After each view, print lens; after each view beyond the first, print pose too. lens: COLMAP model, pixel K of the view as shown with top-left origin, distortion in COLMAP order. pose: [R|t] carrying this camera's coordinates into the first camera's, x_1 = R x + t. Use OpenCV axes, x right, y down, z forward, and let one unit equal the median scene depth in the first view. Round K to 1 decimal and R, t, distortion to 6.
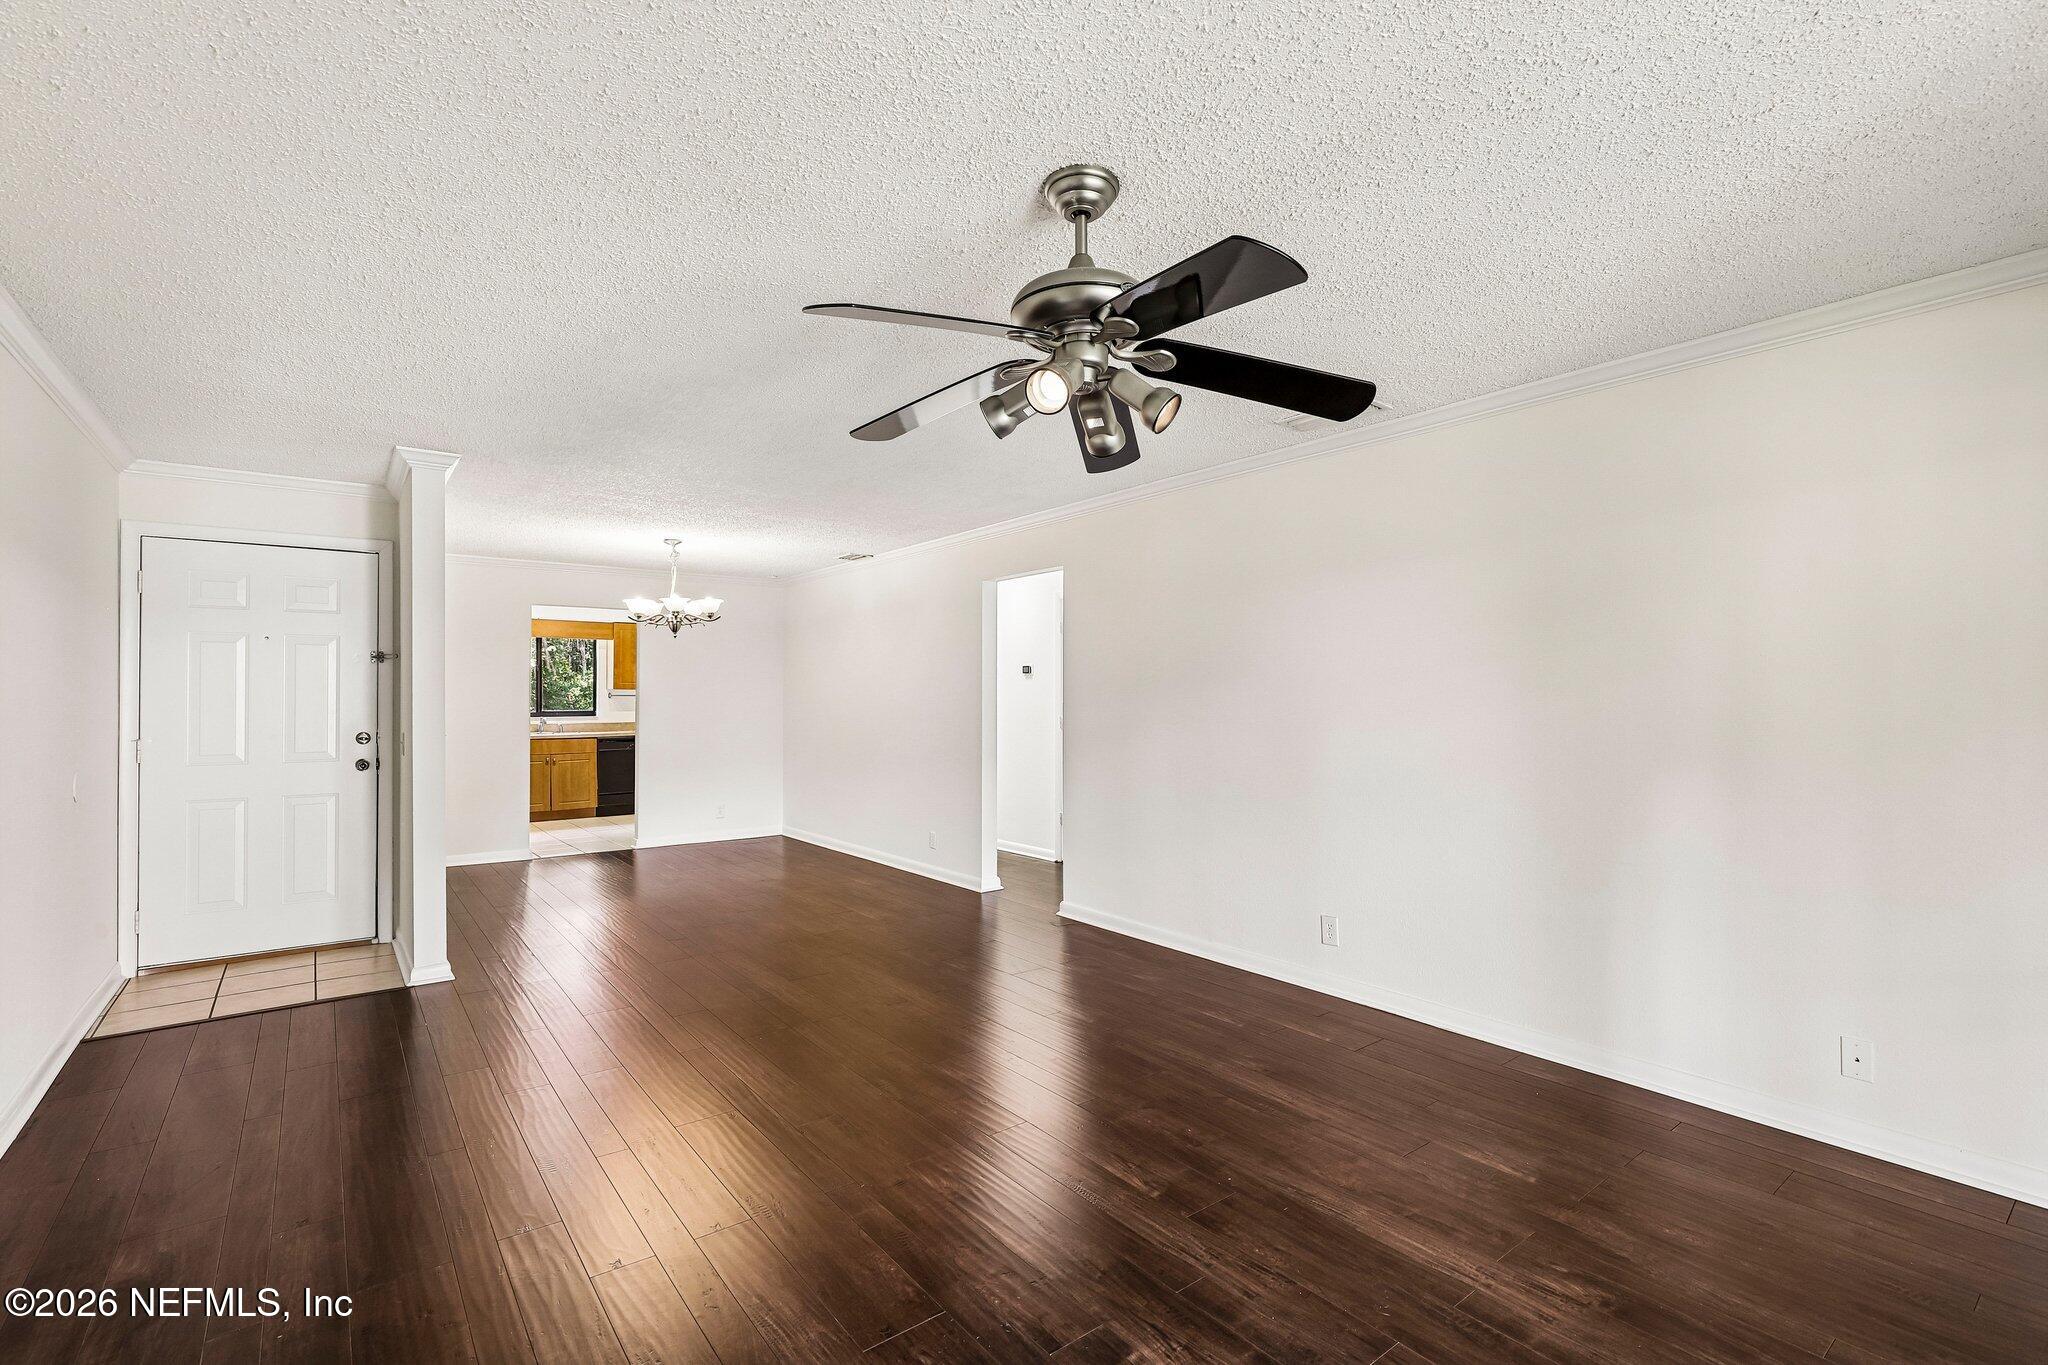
lens RADIAL K [[923.1, 0, 1031.8], [0, 923.1, 690.0], [0, 0, 1]] dist [0.001962, -0.000309]
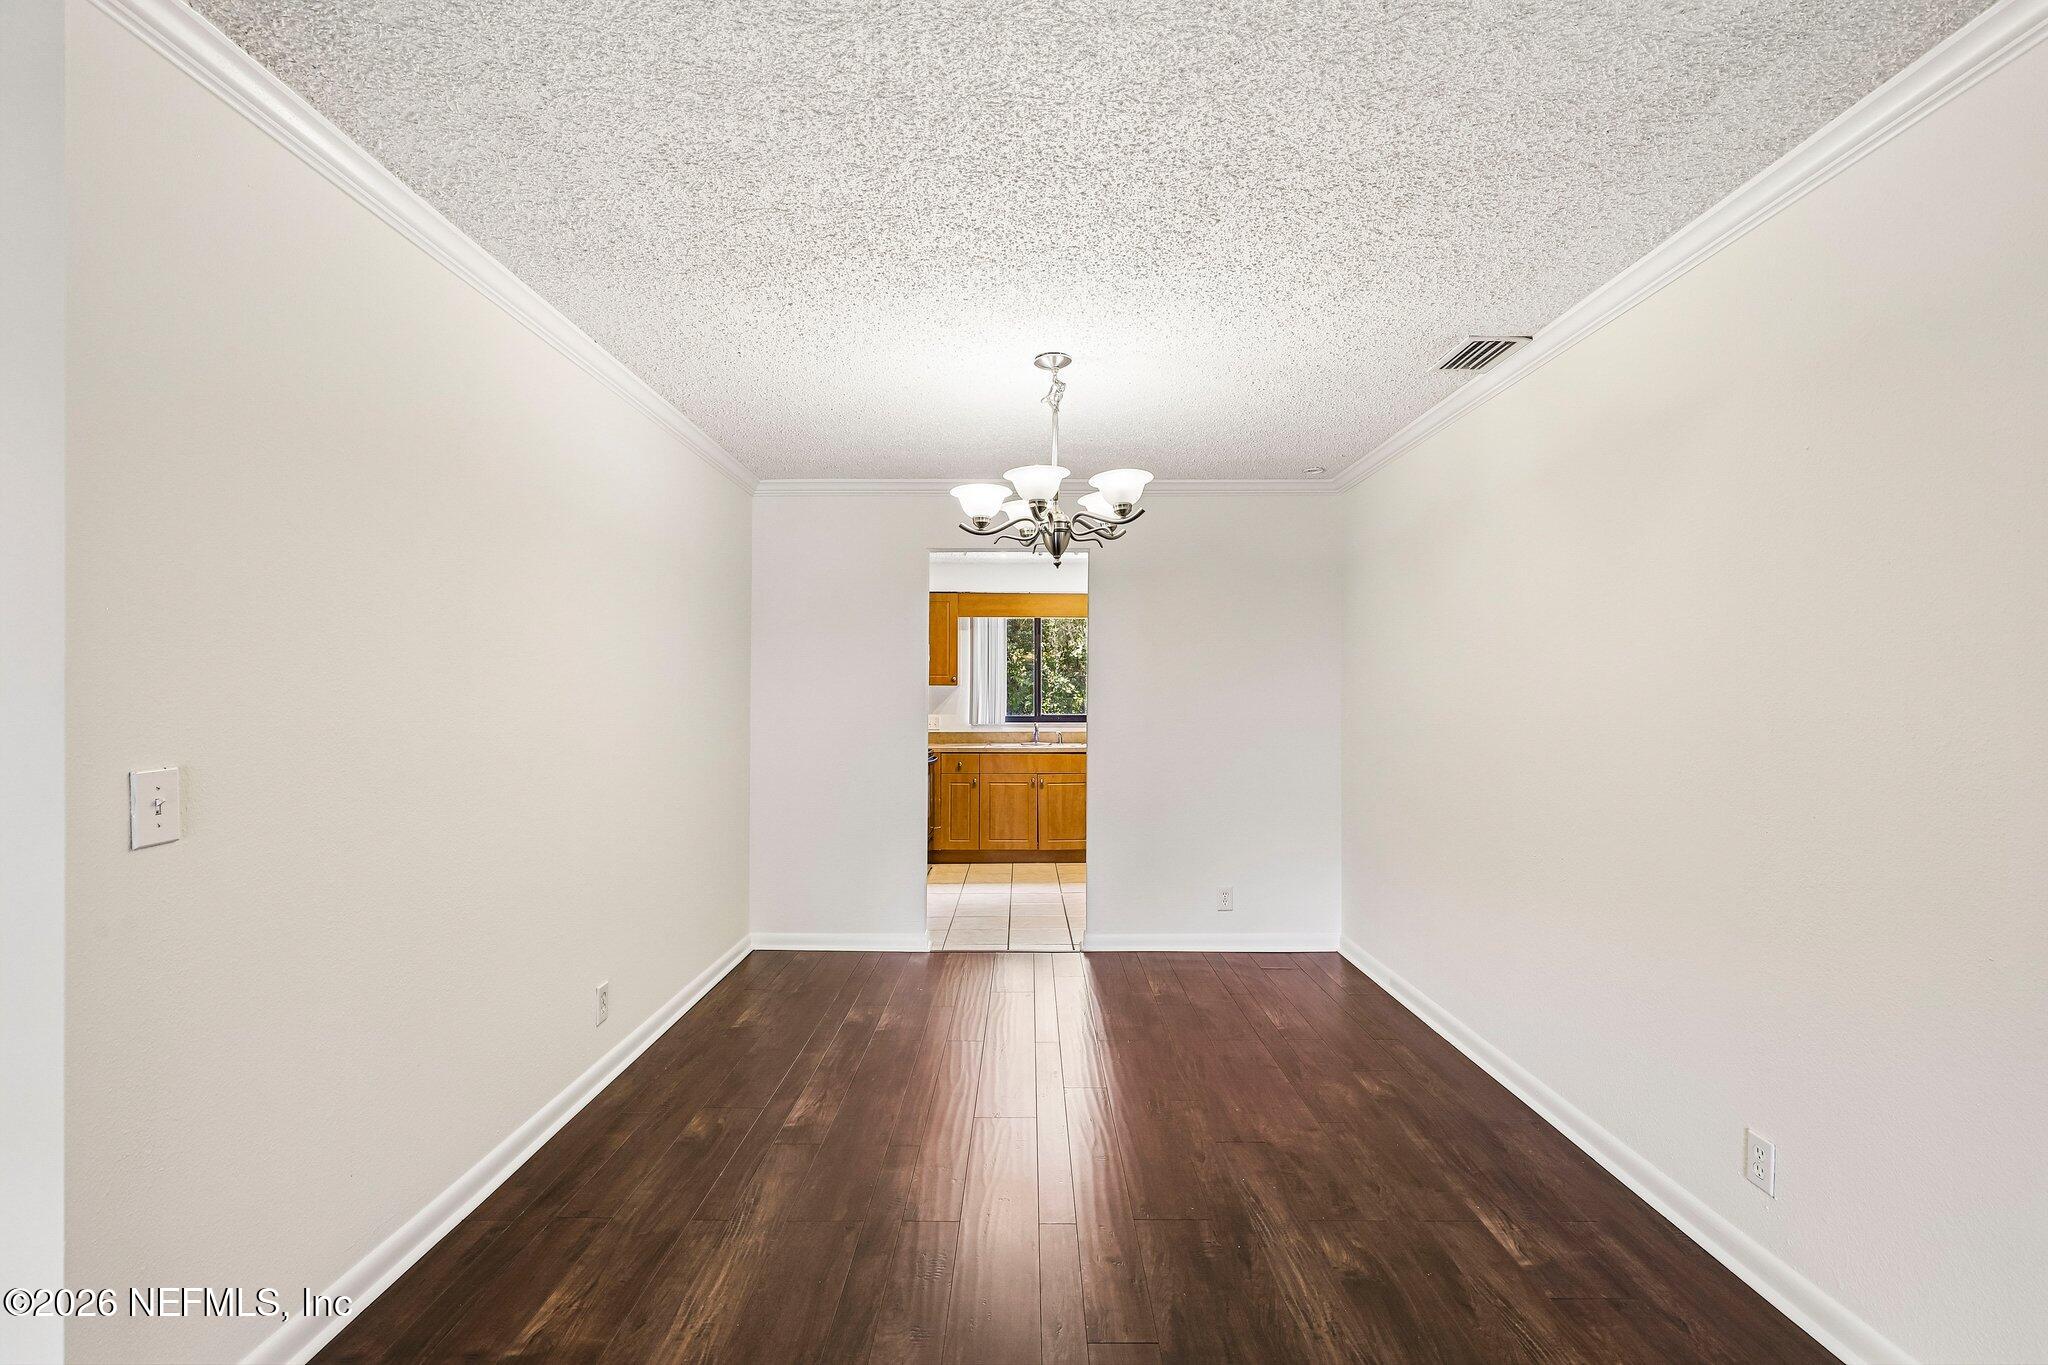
lens RADIAL K [[923.1, 0, 1031.8], [0, 923.1, 690.0], [0, 0, 1]] dist [0.001962, -0.000309]
pose [[0.794467, -0.006105, -0.607277, -0.071907], [0.003728, 0.999980, -0.005177, 0.006035], [0.607296, 0.001849, 0.794473, 0.402590]]
